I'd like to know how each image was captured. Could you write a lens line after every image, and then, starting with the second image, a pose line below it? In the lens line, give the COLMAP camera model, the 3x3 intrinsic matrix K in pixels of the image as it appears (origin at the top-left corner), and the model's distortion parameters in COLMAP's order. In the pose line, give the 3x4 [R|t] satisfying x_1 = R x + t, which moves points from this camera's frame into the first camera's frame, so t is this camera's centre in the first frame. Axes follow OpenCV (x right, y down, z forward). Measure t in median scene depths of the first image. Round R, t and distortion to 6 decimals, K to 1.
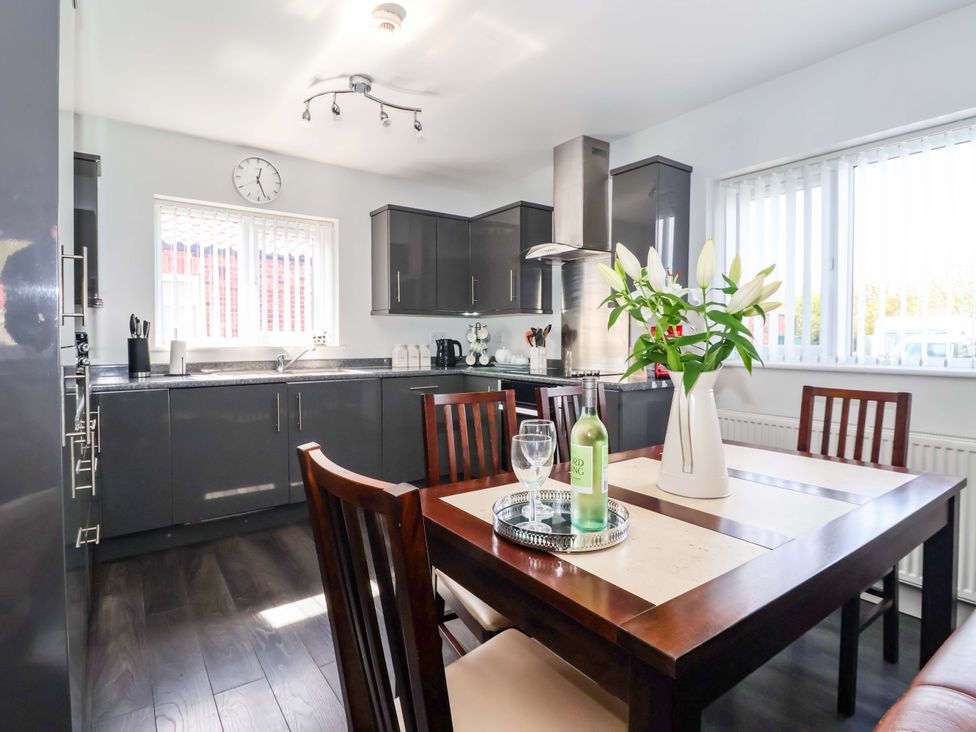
lens RADIAL K [[501.4, 0, 480.7], [0, 501.4, 352.6], [0, 0, 1]] dist [0.000119, -0.013959]
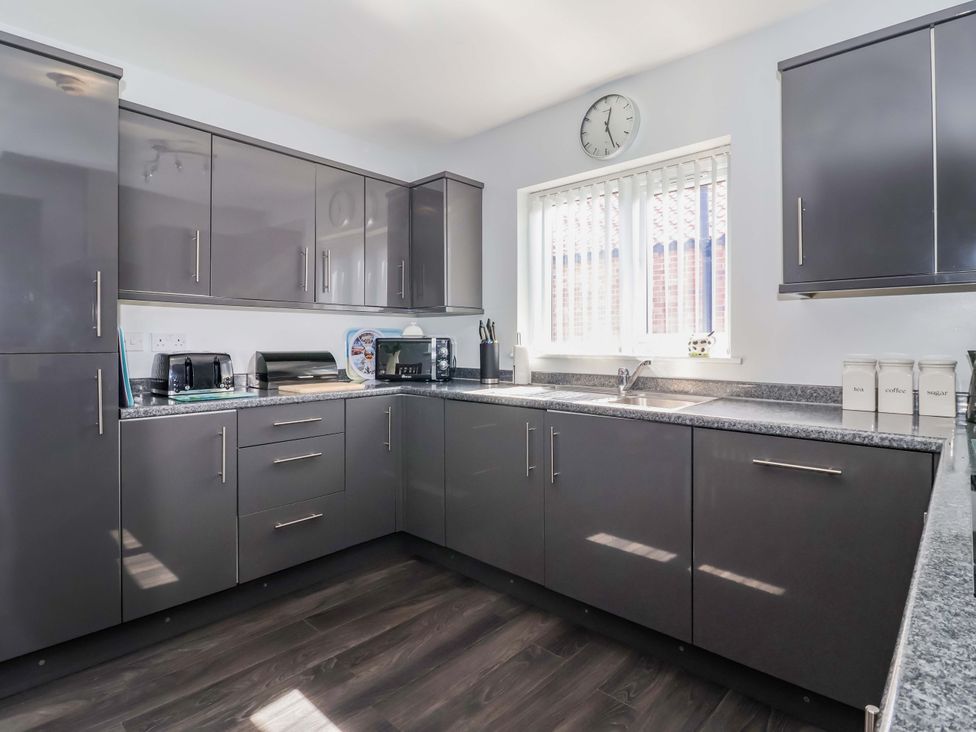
lens RADIAL K [[508.9, 0, 486.1], [0, 508.9, 347.2], [0, 0, 1]] dist [0.004723, -0.014135]
pose [[0.202796, 0.013006, -0.979135, 0.247481], [-0.027239, 0.999600, 0.007636, -0.025093], [0.978842, 0.025122, 0.203069, 0.685116]]
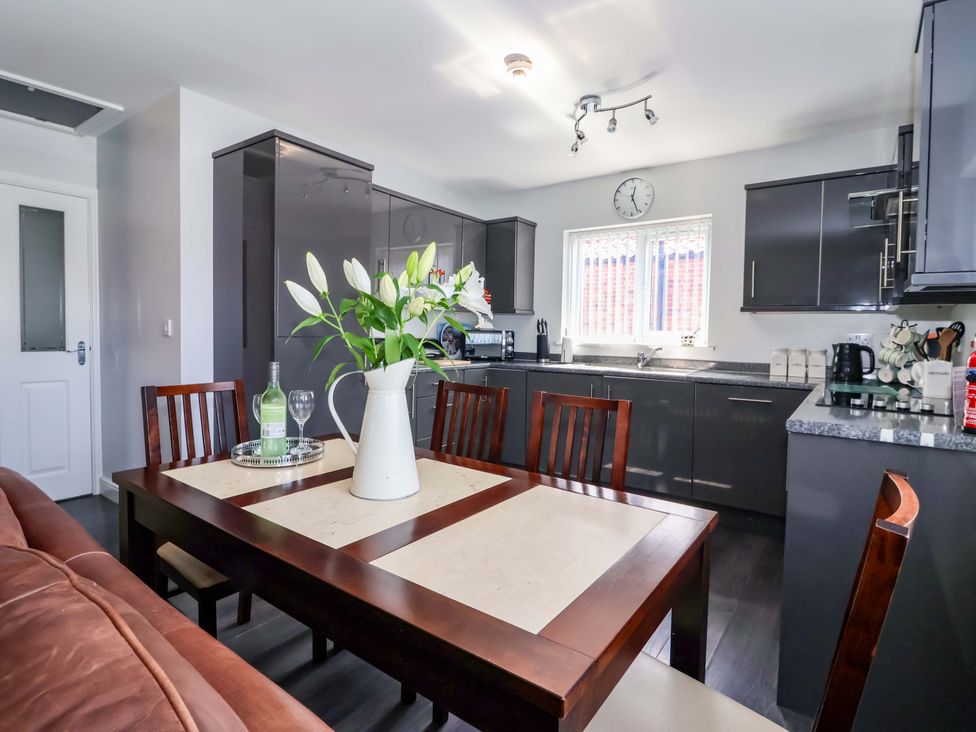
lens RADIAL K [[501.4, 0, 480.7], [0, 501.4, 352.6], [0, 0, 1]] dist [0.000119, -0.013959]
pose [[0.314612, 0.046204, -0.948095, 0.540148], [-0.046341, 0.998371, 0.033277, -0.015857], [0.948088, 0.033467, 0.316241, 0.325376]]
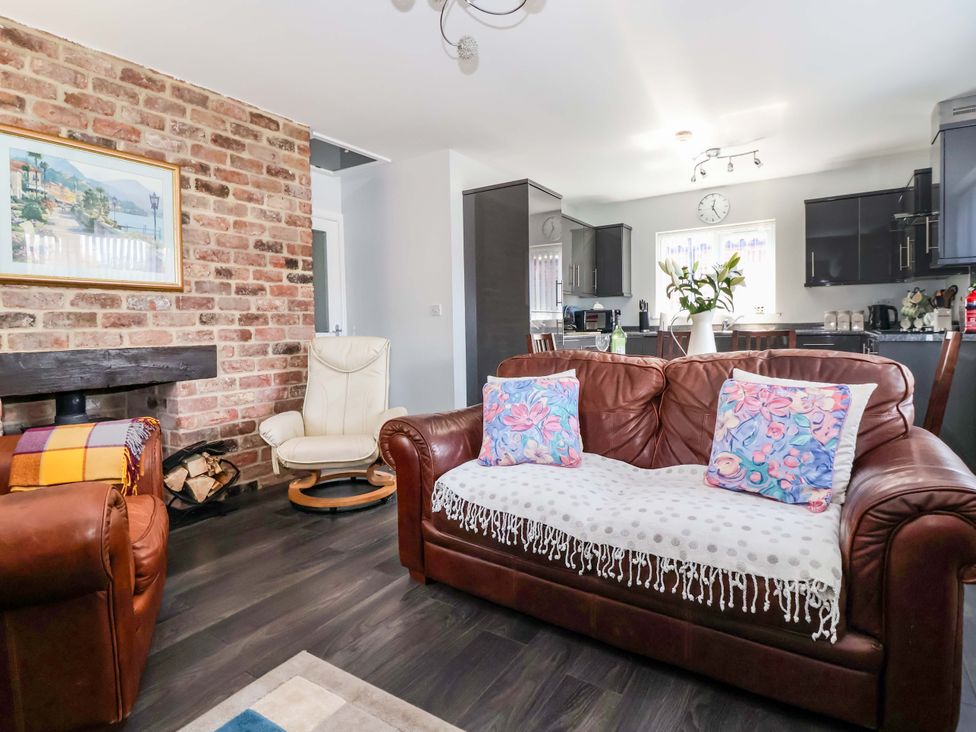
lens RADIAL K [[508.9, 0, 486.1], [0, 508.9, 347.2], [0, 0, 1]] dist [0.004723, -0.014135]
pose [[0.362109, 0.030297, -0.931643, 0.782498], [-0.004676, 0.999518, 0.030687, 0.041819], [0.932124, -0.006755, 0.362076, -0.228895]]
